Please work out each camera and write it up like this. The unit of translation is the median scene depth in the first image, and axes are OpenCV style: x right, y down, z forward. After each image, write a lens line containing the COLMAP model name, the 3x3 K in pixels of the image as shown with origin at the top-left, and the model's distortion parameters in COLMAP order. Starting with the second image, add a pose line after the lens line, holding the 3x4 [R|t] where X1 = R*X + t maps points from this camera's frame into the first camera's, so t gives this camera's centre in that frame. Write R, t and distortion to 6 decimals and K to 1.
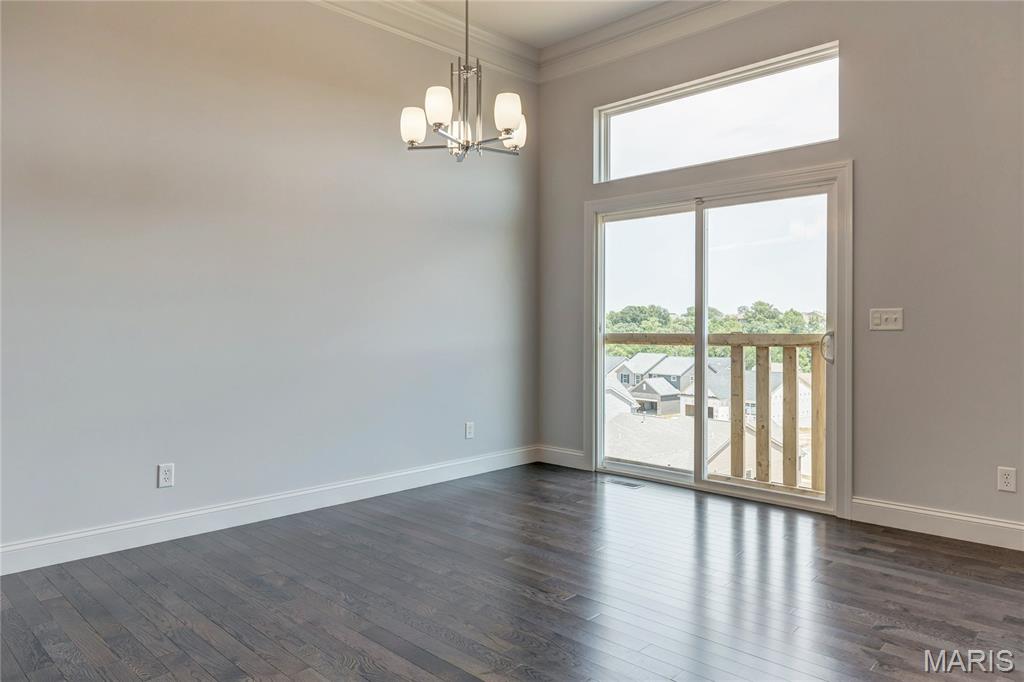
lens RADIAL K [[685.9, 0, 519.0], [0, 685.9, 326.4], [0, 0, 1]] dist [0.007005, 0.005405]
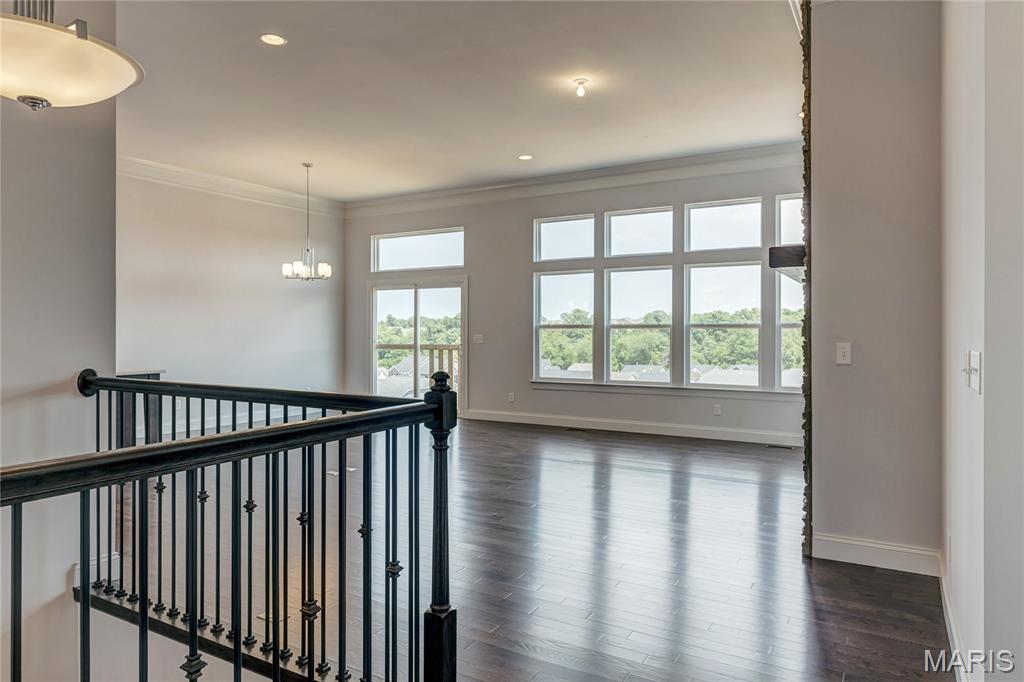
lens RADIAL K [[664.6, 0, 508.9], [0, 664.6, 324.9], [0, 0, 1]] dist [0.005605, -0.003643]
pose [[0.975385, 0.001500, 0.220505, 0.075044], [0.000398, 0.999963, -0.008563, -0.031600], [-0.220510, 0.008440, 0.975348, -1.089228]]
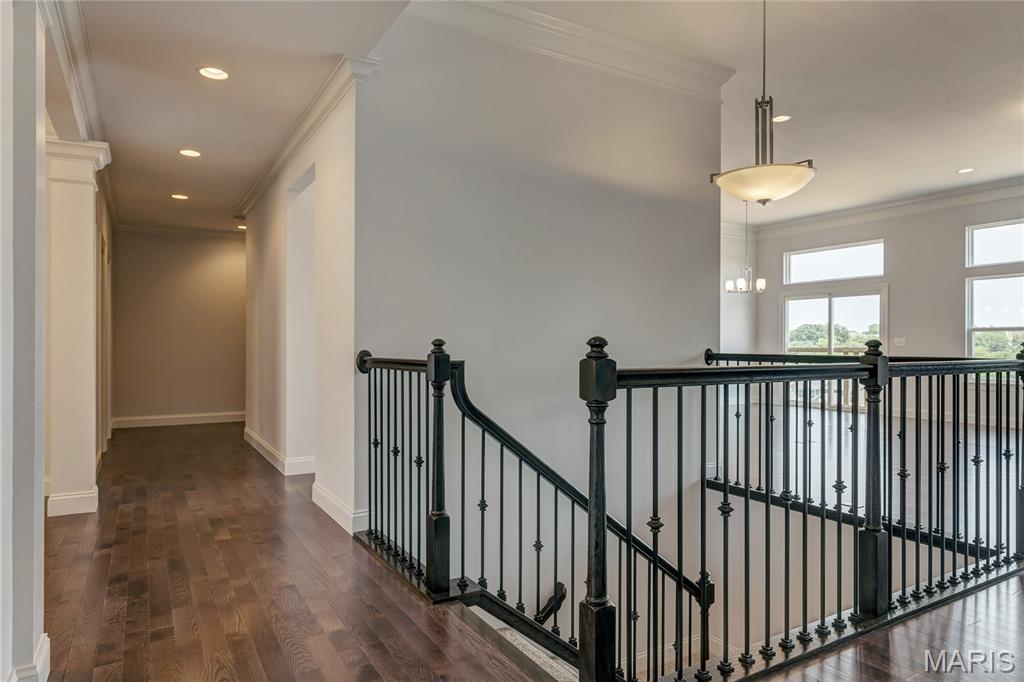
lens RADIAL K [[634.5, 0, 506.4], [0, 634.5, 339.2], [0, 0, 1]] dist [0.002784, 0.002096]
pose [[0.960933, -0.001278, -0.276779, -0.212572], [-0.000754, 0.999974, -0.007235, -0.001579], [0.276781, 0.007161, 0.960906, -1.434489]]
